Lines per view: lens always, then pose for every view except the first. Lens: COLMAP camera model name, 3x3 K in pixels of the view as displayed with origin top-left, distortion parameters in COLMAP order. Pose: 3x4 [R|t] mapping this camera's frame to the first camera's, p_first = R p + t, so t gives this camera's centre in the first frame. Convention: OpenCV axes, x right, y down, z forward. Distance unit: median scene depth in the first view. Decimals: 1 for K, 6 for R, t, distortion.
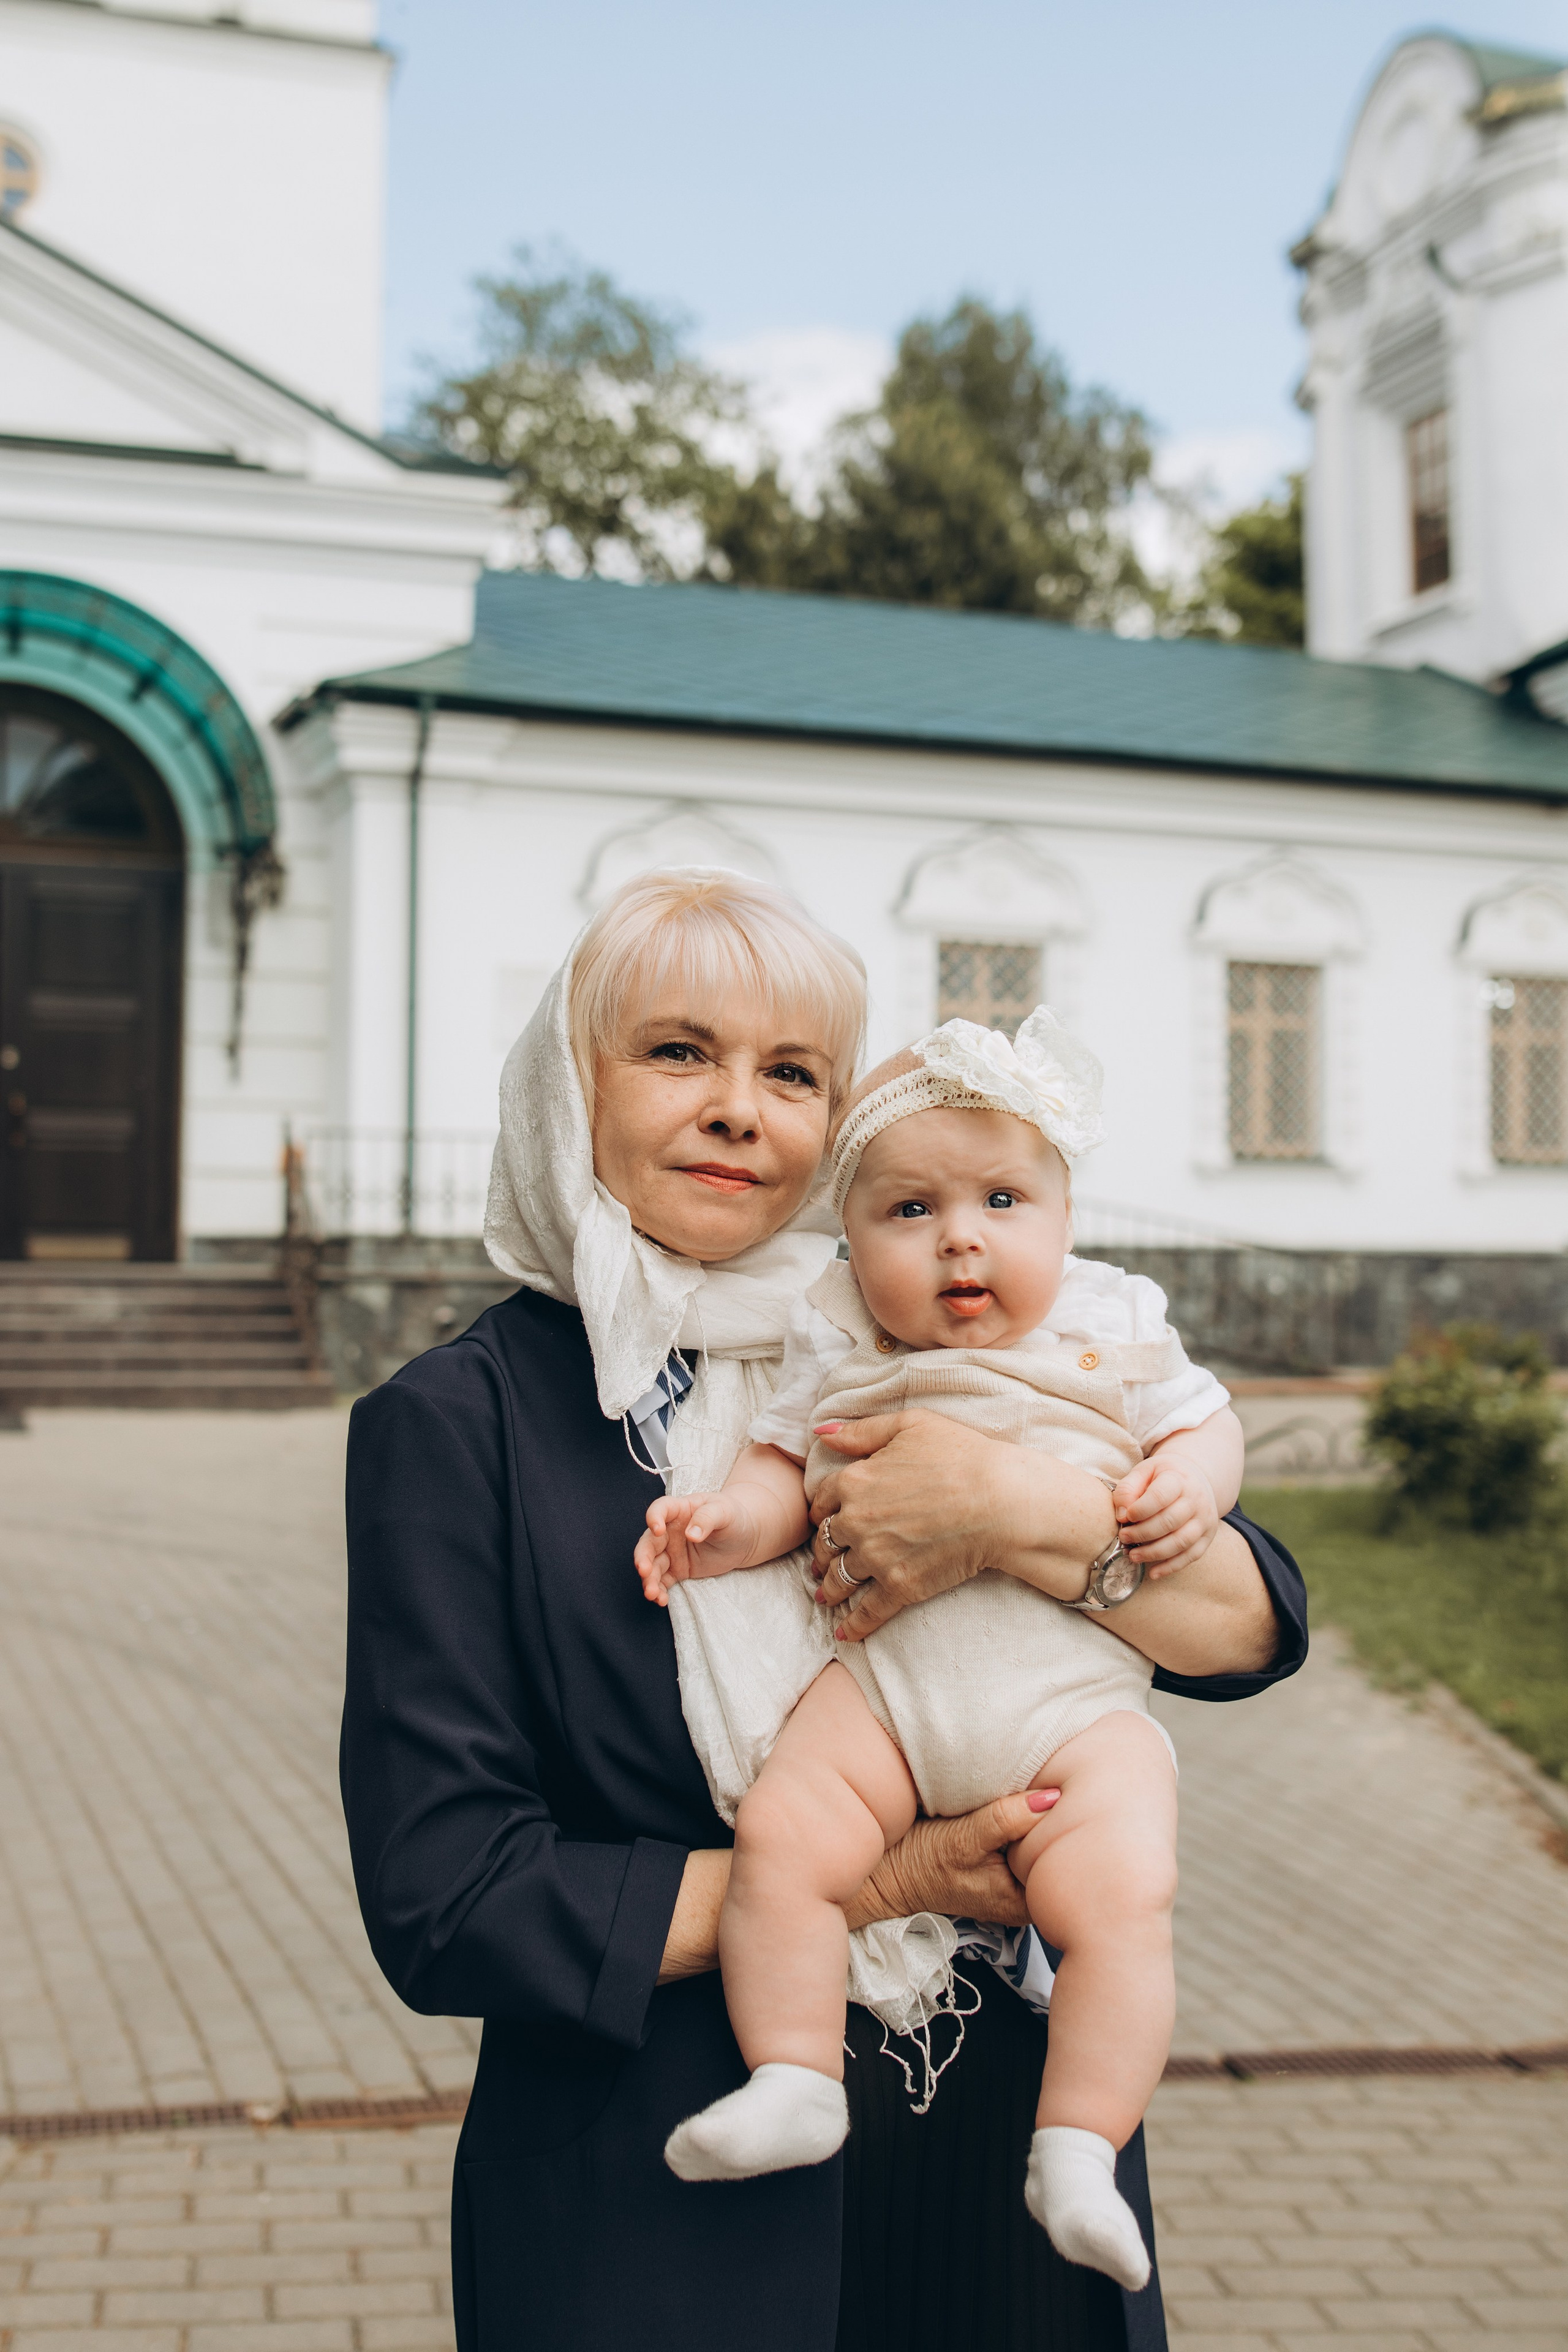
lens RADIAL K [[2647.9, 0, 780.1], [0, 2647.9, 1173.1], [0, 0, 1]] dist [-0.055897, 0.043726]
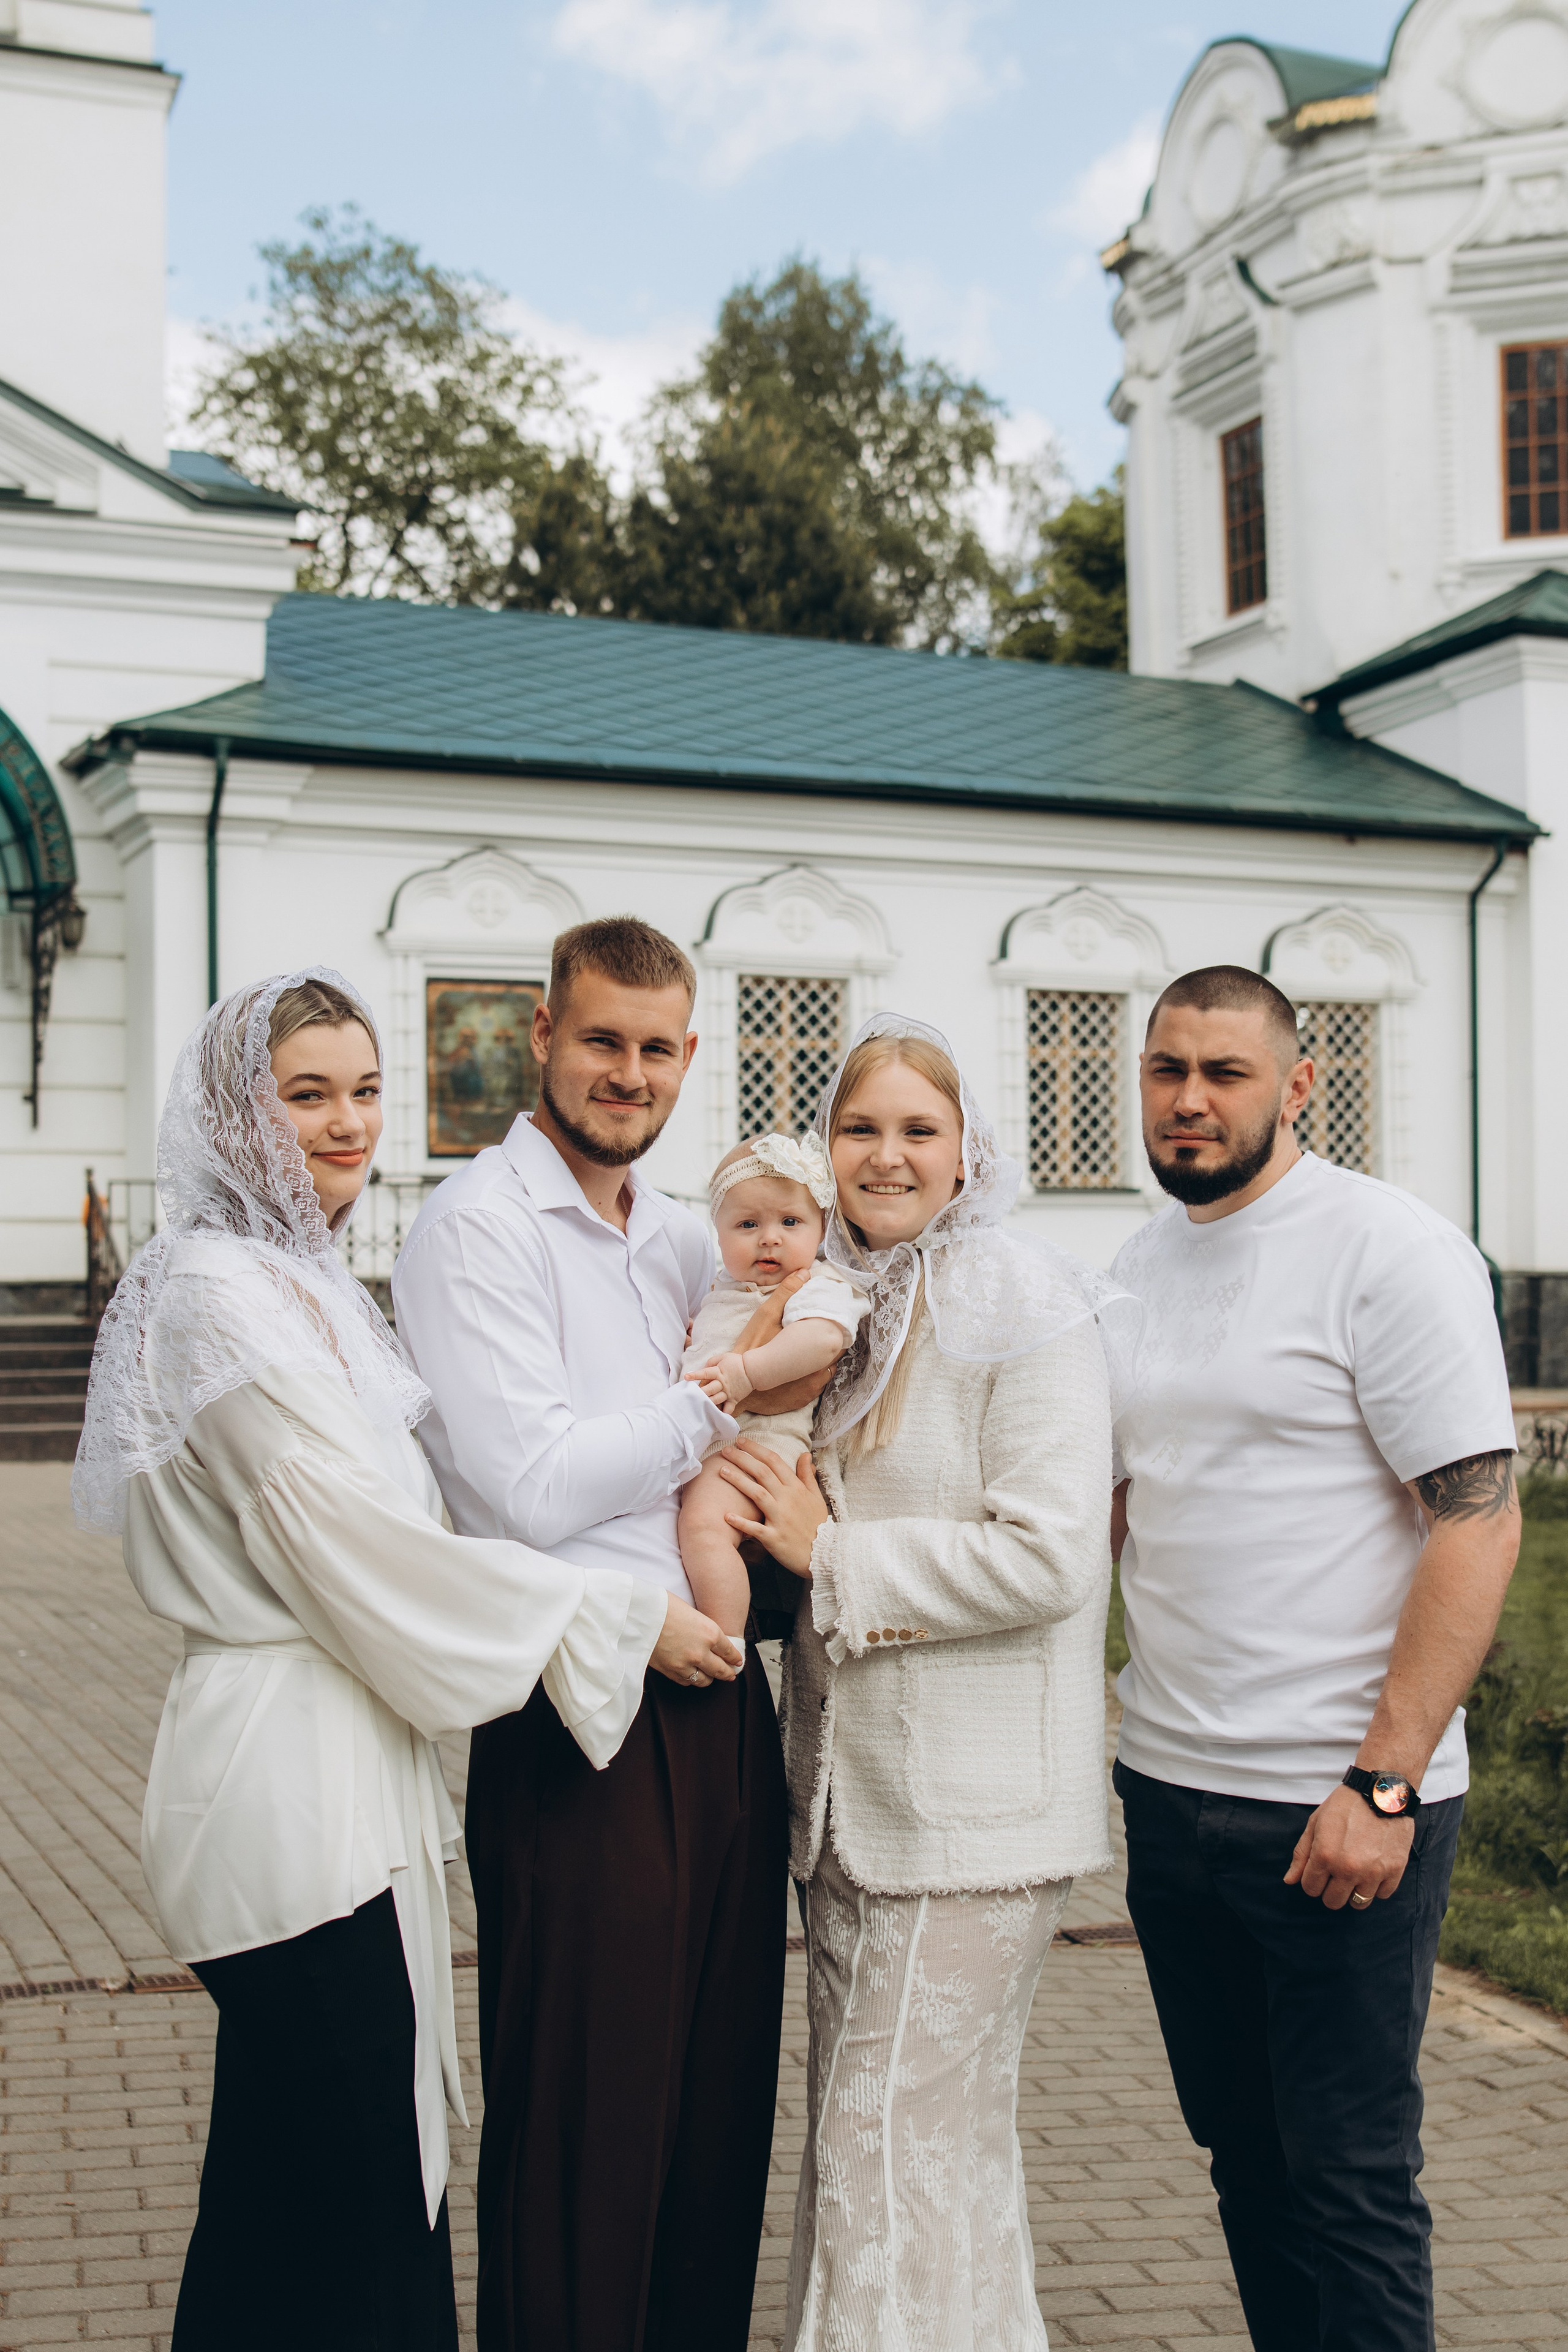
lens RADIAL K [[2897.2, 0, 838.7], [0, 2897.2, 1240.9], [0, 0, 1]] dist [-0.052154, 0.043479]
pose [[0.997209, -0.015610, 0.073008, 0.015592], [0.014153, 0.999691, 0.020426, -0.010152], [-0.073304, -0.019336, 0.997122, -0.105250]]
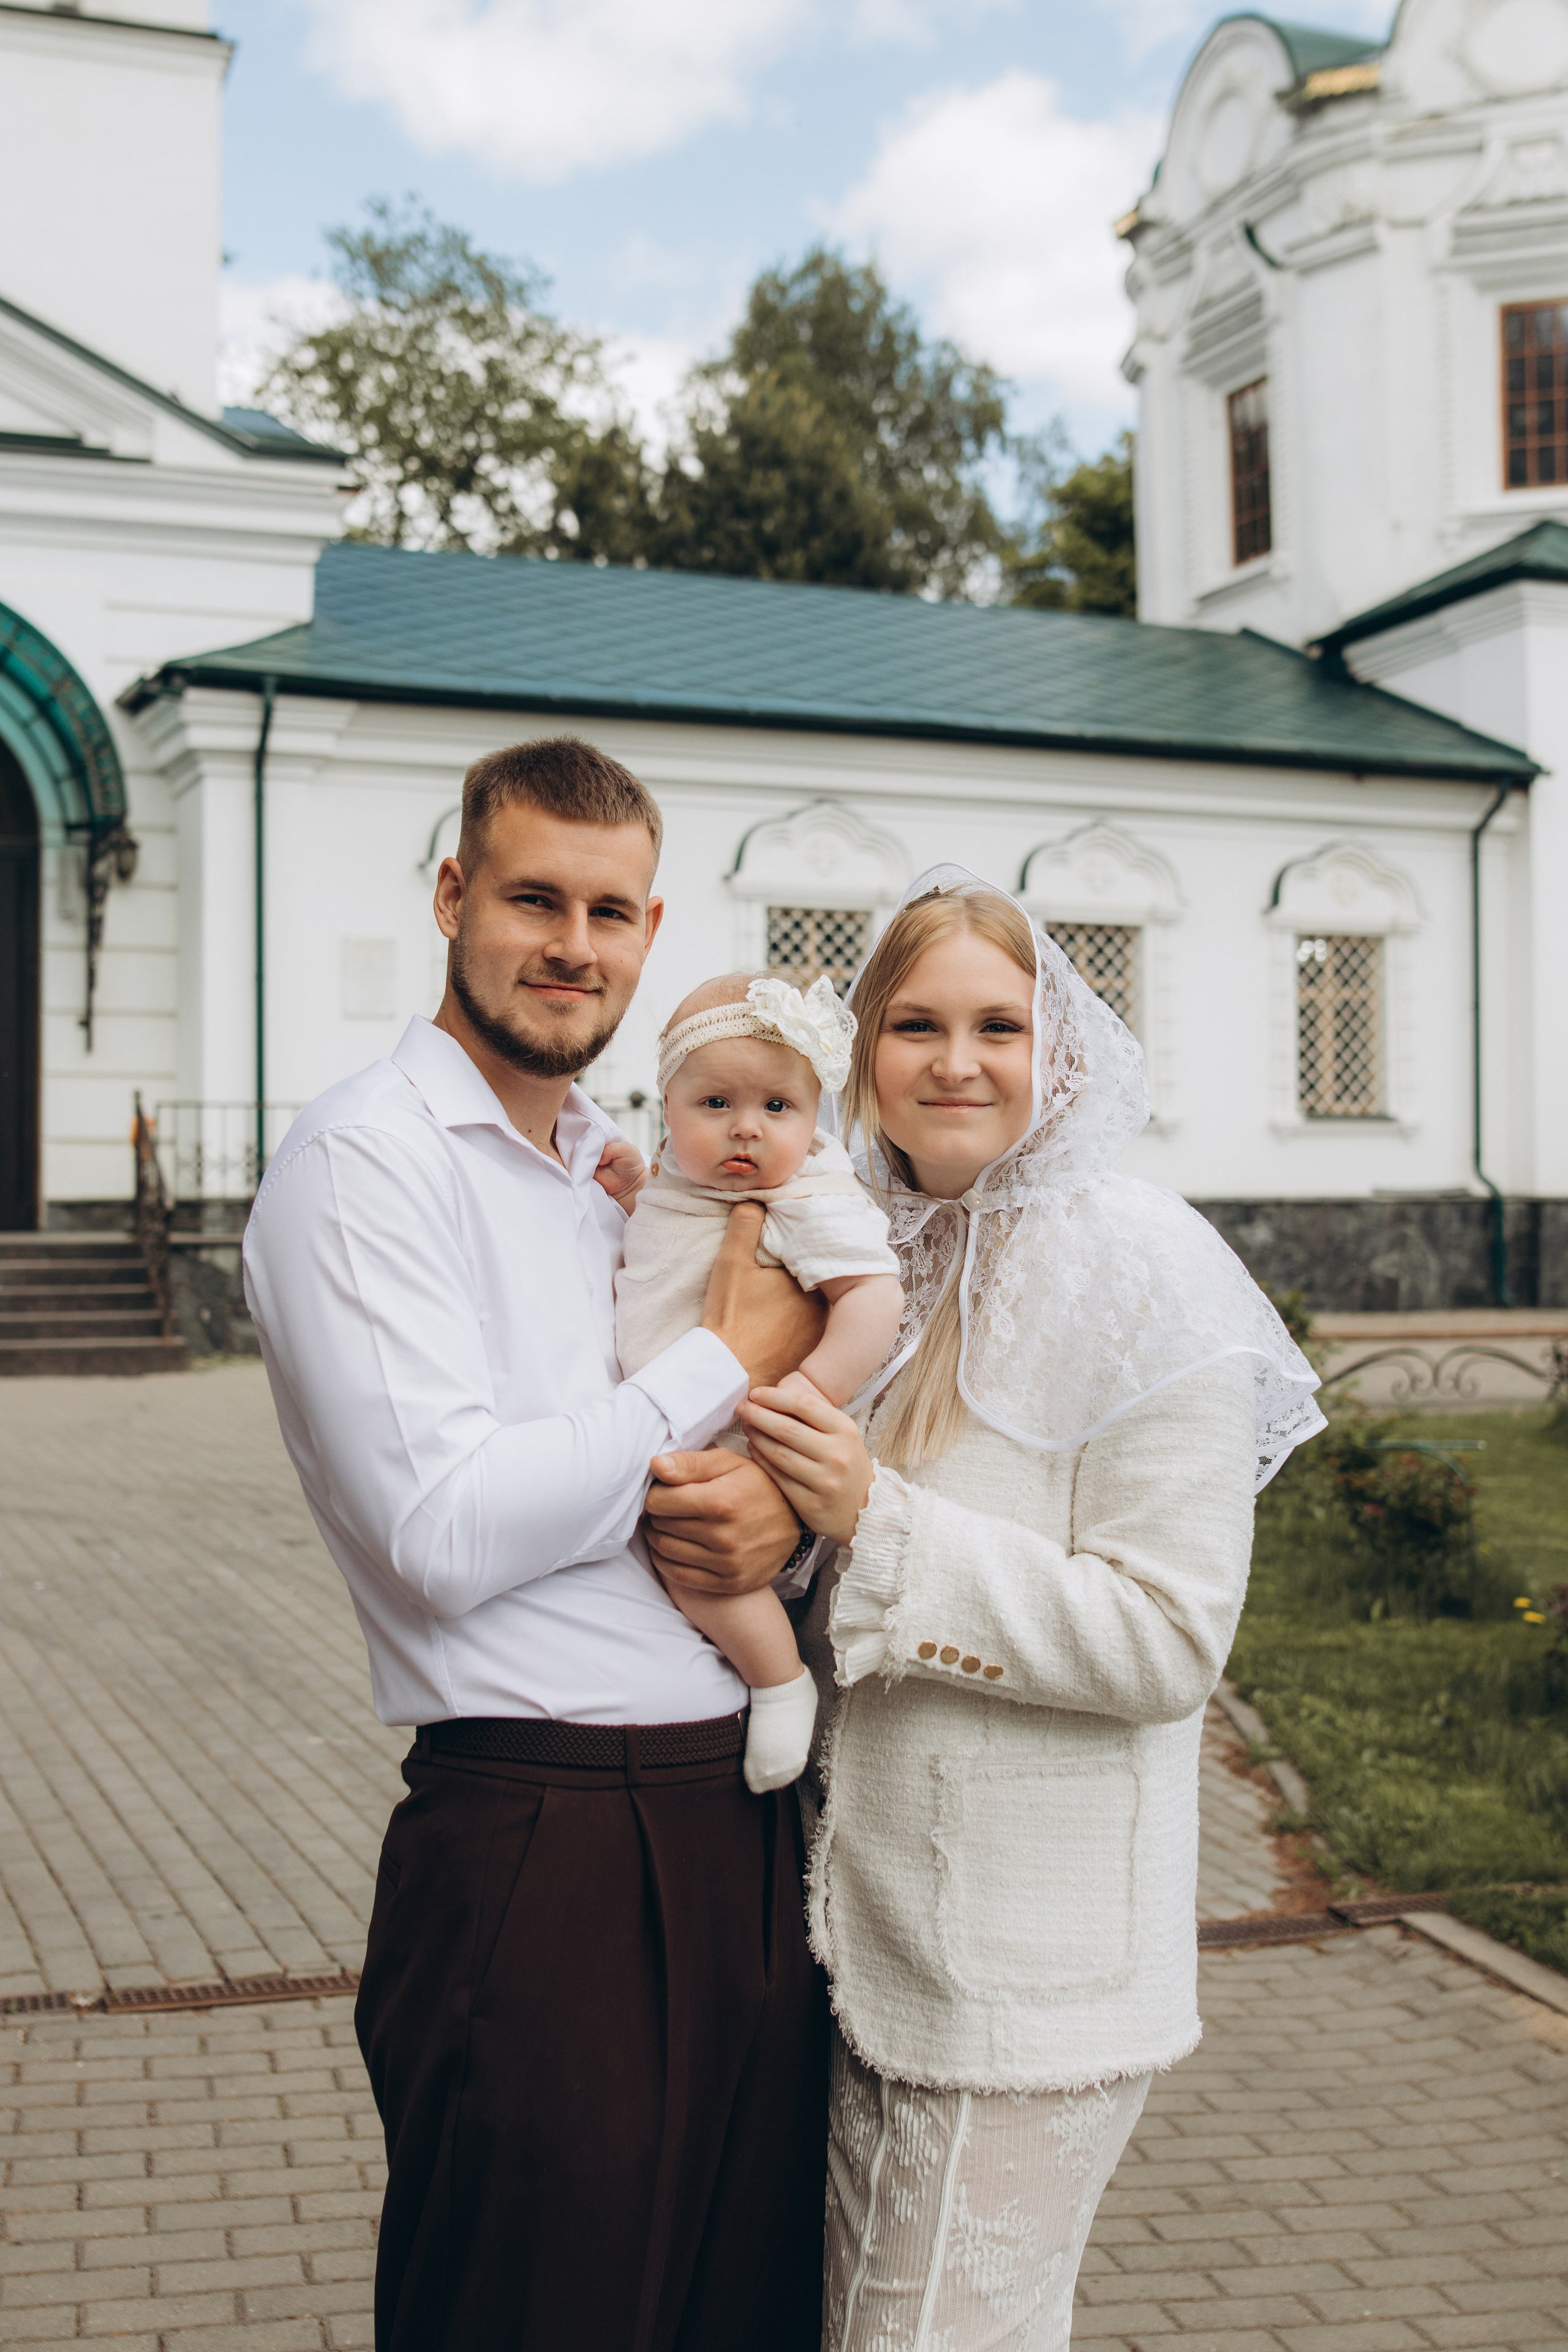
lens RADIAL K [[2647.9, 0, 780.1], [0, 2647.9, 1173.1], [0, 0, 1]] dist [-0.055897, 0.043726]
pose [[0.998837, -0.011980, 0.046693, 0.014817], [0.010861, 0.999649, 0.024148, -0.009516], [-0.046966, -0.023613, 0.998617, -0.043090]]
